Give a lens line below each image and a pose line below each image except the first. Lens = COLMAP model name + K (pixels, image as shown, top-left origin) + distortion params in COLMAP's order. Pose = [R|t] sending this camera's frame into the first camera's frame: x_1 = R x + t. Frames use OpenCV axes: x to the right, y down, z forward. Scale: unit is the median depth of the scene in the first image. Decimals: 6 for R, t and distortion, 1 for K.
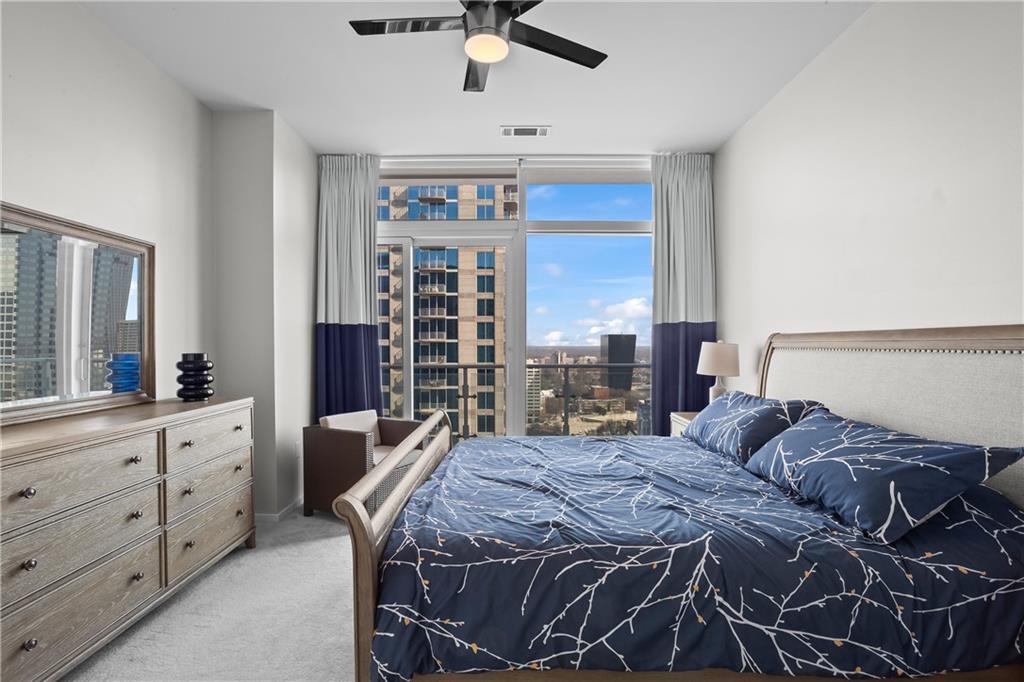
lens RADIAL K [[499.5, 0, 513.0], [0, 499.5, 353.8], [0, 0, 1]] dist [-0.051163, 0.026891]
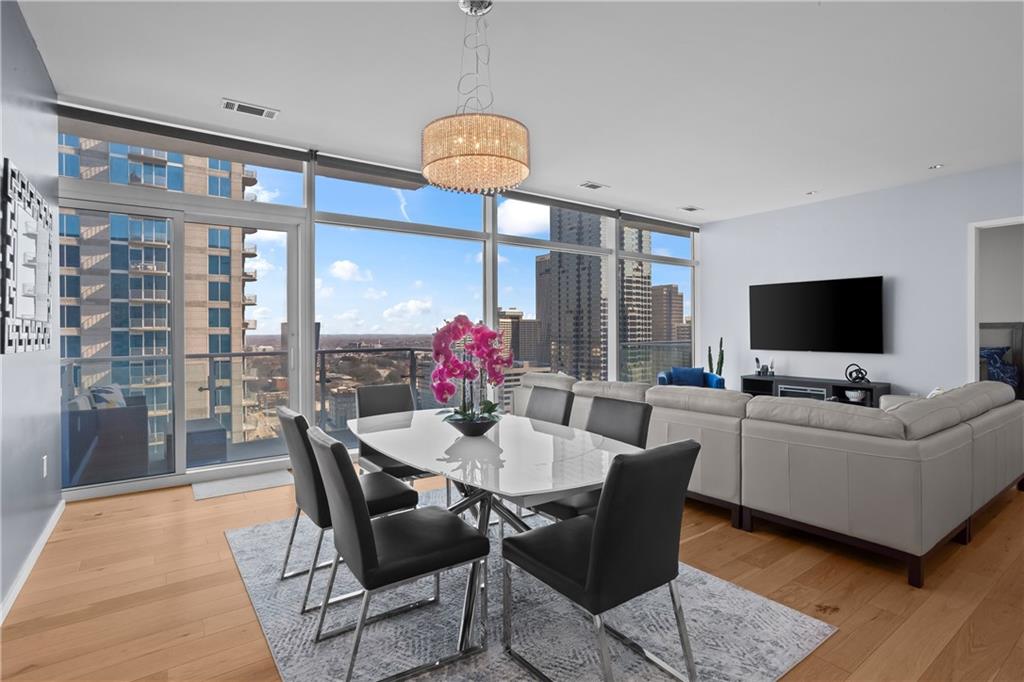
lens RADIAL K [[499.5, 0, 501.6], [0, 499.5, 334.9], [0, 0, 1]] dist [-0.051163, 0.026891]
pose [[0.821657, -0.008753, 0.569915, -2.077376], [0.016816, 0.999819, -0.008889, 0.007442], [-0.569734, 0.016887, 0.821656, -0.053893]]
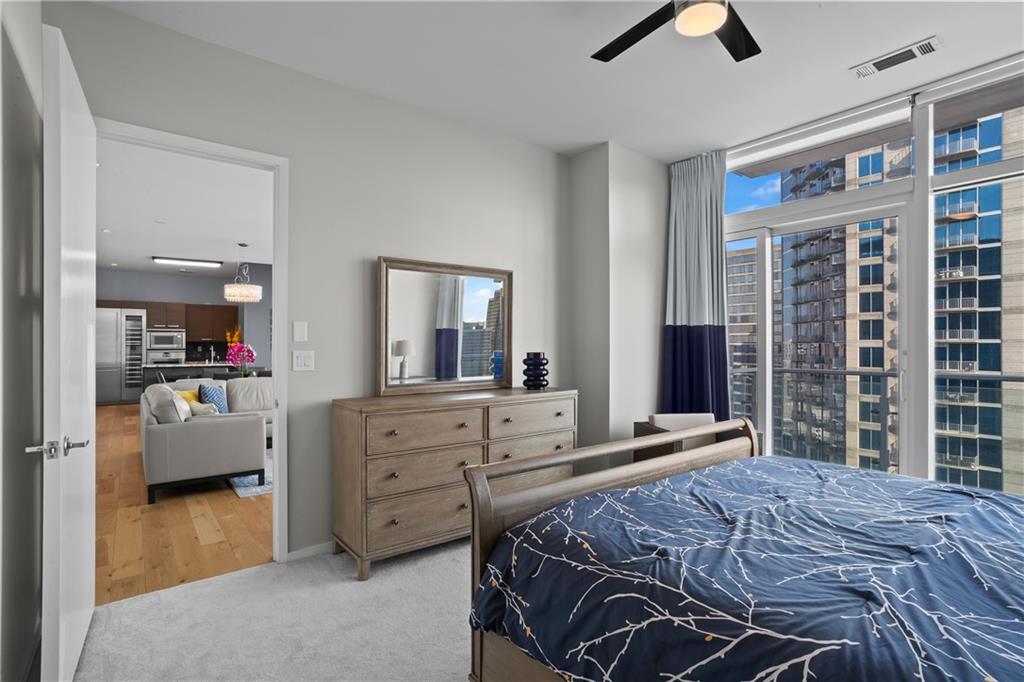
lens RADIAL K [[499.5, 0, 508.5], [0, 499.5, 345.0], [0, 0, 1]] dist [-0.051163, 0.026891]
pose [[0.608778, -0.000101, -0.793341, 0.231725], [-0.016149, 0.999791, -0.012519, -0.001945], [0.793176, 0.020433, 0.608649, 0.096037]]
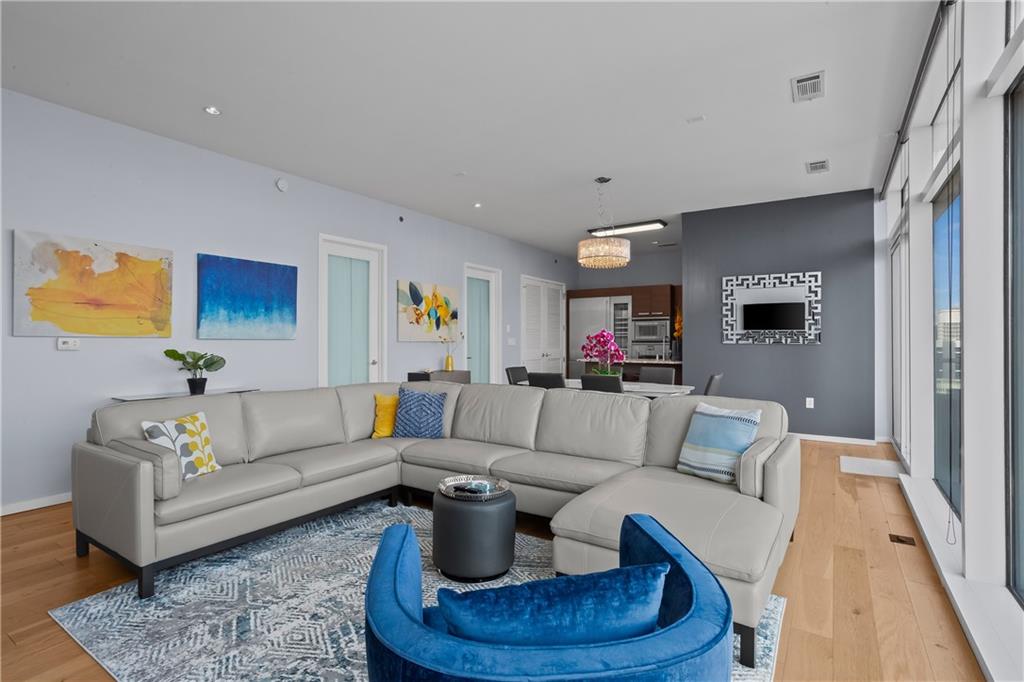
lens RADIAL K [[499.5, 0, 515.5], [0, 499.5, 334.0], [0, 0, 1]] dist [-0.051163, 0.026891]
pose [[-0.543729, -0.012106, -0.839174, -0.685834], [-0.018386, 0.999828, -0.002511, 0.001144], [0.839060, 0.014064, -0.543858, 0.887407]]
